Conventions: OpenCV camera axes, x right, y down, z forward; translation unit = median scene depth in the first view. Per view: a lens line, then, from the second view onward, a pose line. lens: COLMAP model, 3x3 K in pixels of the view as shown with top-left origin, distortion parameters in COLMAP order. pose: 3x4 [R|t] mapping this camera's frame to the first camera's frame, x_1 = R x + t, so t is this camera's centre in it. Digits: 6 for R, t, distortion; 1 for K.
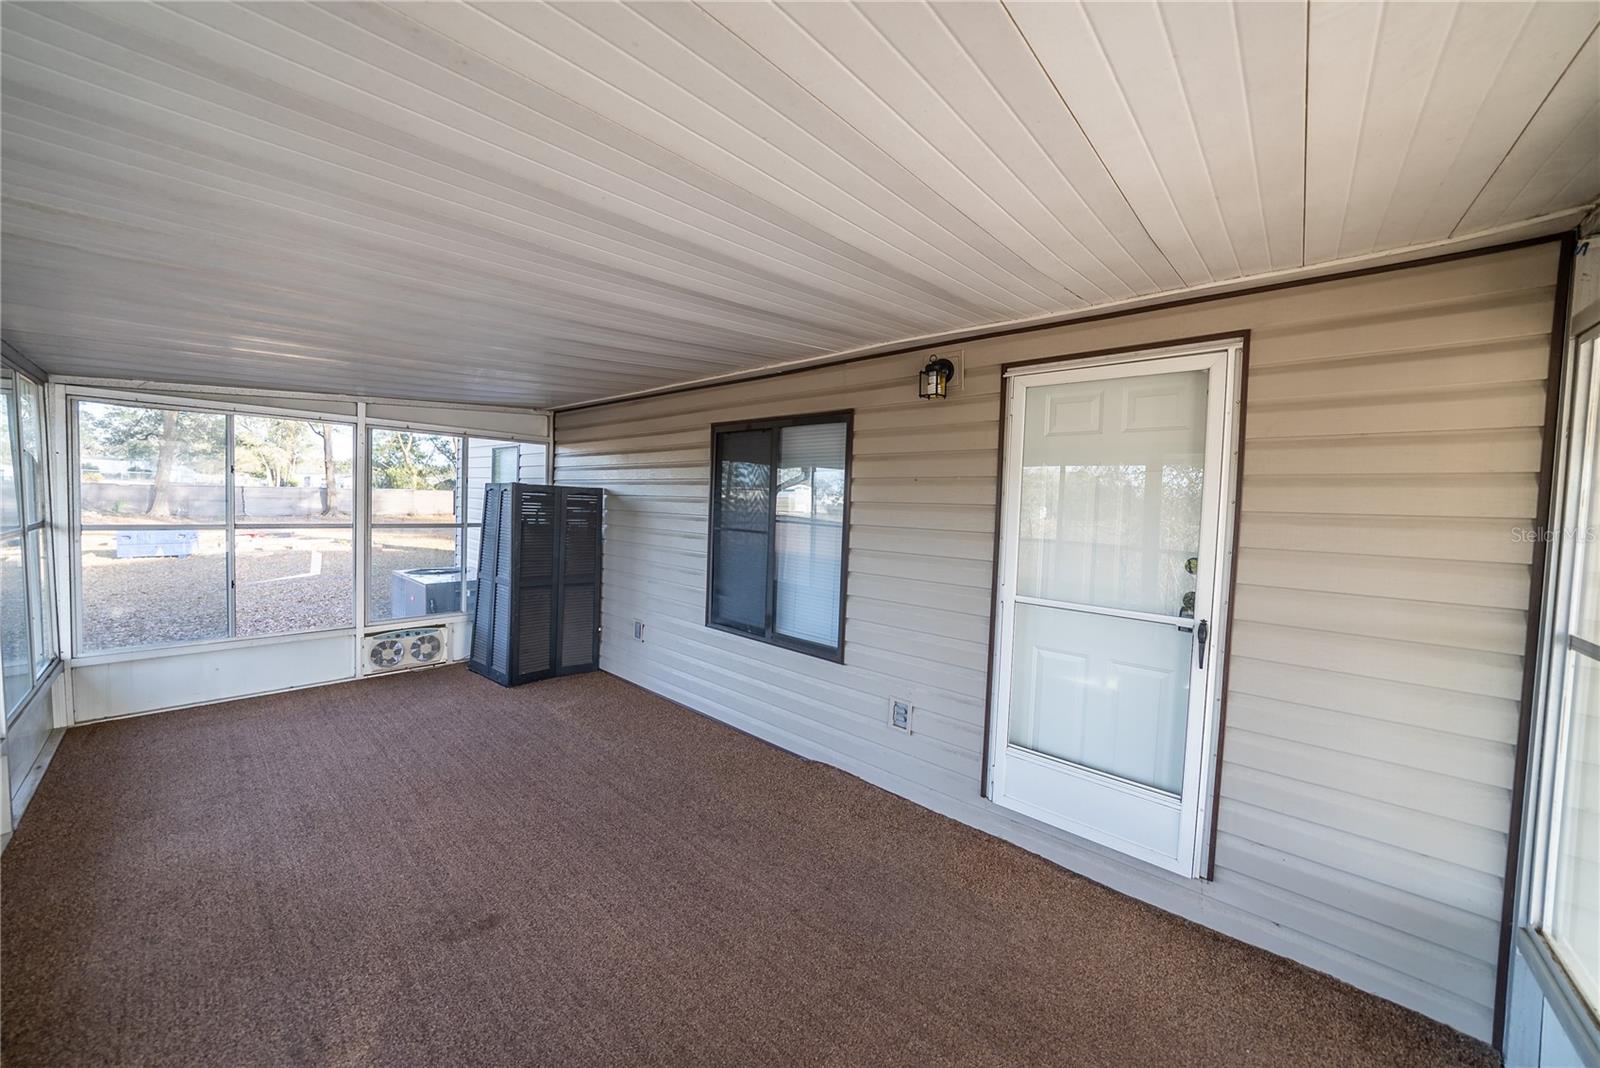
lens RADIAL K [[561.1, 0, 802.9], [0, 561.1, 529.8], [0, 0, 1]] dist [-0.027599, 0.004323]
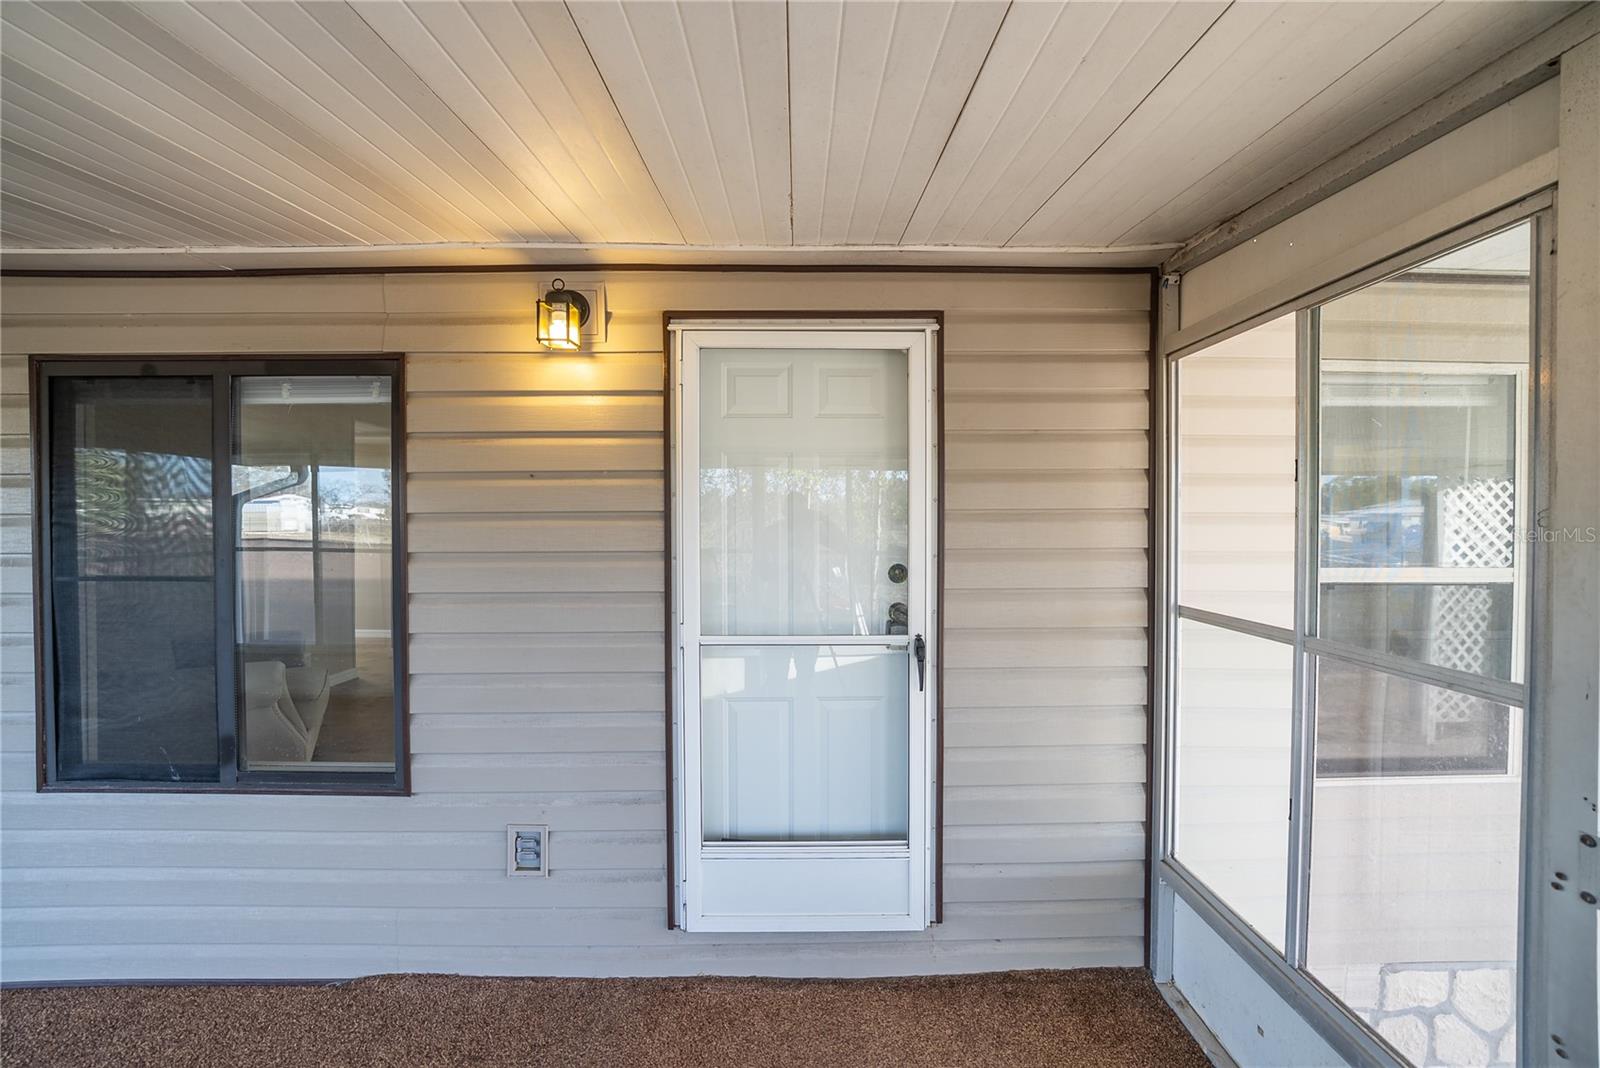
lens RADIAL K [[561.1, 0, 803.8], [0, 561.1, 527.3], [0, 0, 1]] dist [-0.027599, 0.004323]
pose [[0.733583, -0.046414, 0.678013, -0.002776], [0.058909, 0.998253, 0.004600, -0.018468], [-0.677042, 0.036566, 0.735036, 0.393130]]
